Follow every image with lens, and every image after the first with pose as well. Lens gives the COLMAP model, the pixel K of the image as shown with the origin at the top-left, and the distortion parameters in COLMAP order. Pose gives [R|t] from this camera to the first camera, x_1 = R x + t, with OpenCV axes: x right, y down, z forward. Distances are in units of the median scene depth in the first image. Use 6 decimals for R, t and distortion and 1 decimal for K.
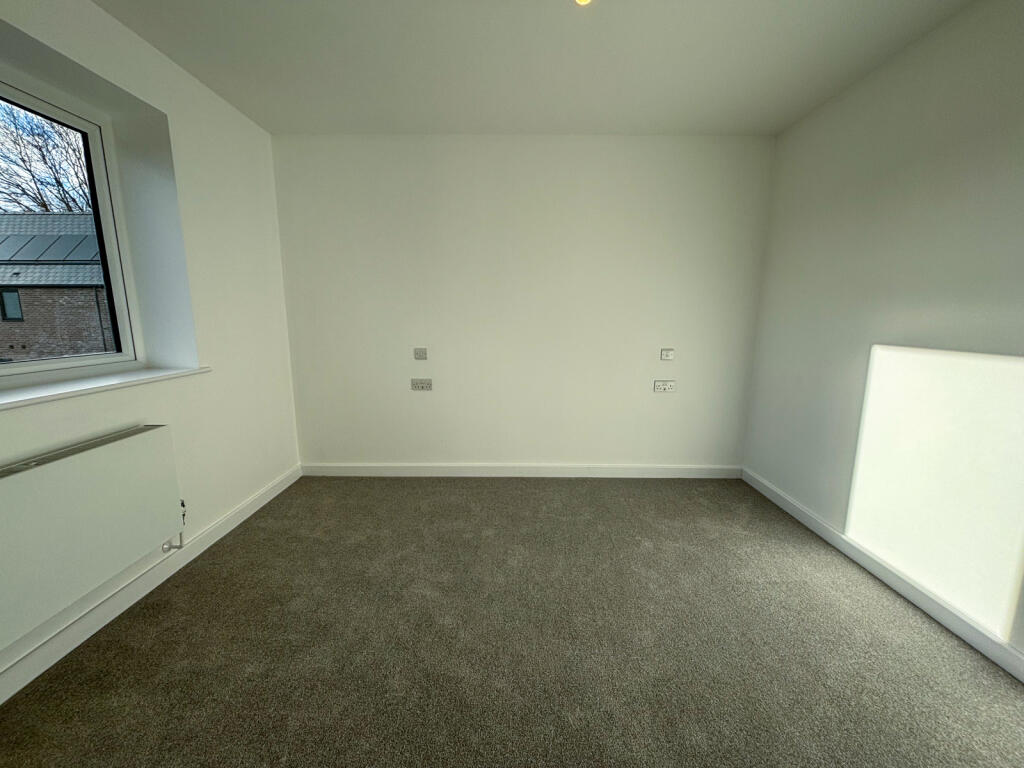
lens RADIAL K [[415.3, 0, 511.8], [0, 415.3, 384.4], [0, 0, 1]] dist [0.004821, -0.000675]
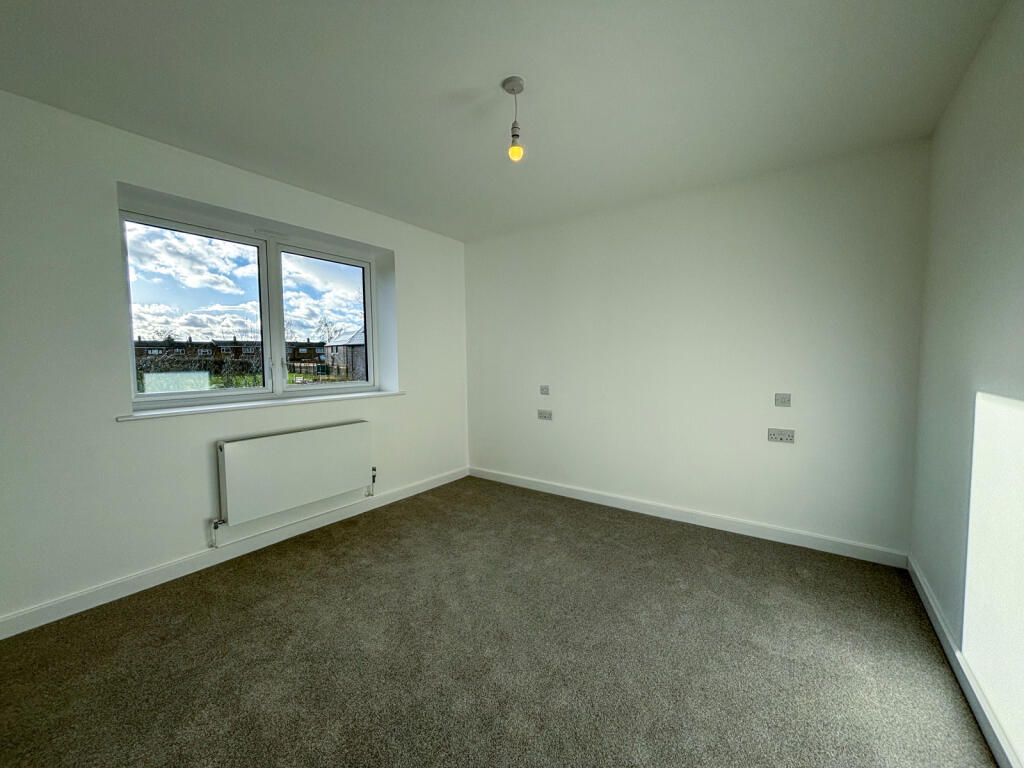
lens RADIAL K [[415.3, 0, 512.1], [0, 415.3, 383.9], [0, 0, 1]] dist [0.004821, -0.000675]
pose [[0.818387, 0.029172, -0.573926, 0.502759], [-0.086722, 0.993543, -0.073159, 0.009611], [0.568086, 0.109644, 0.815633, -0.090137]]
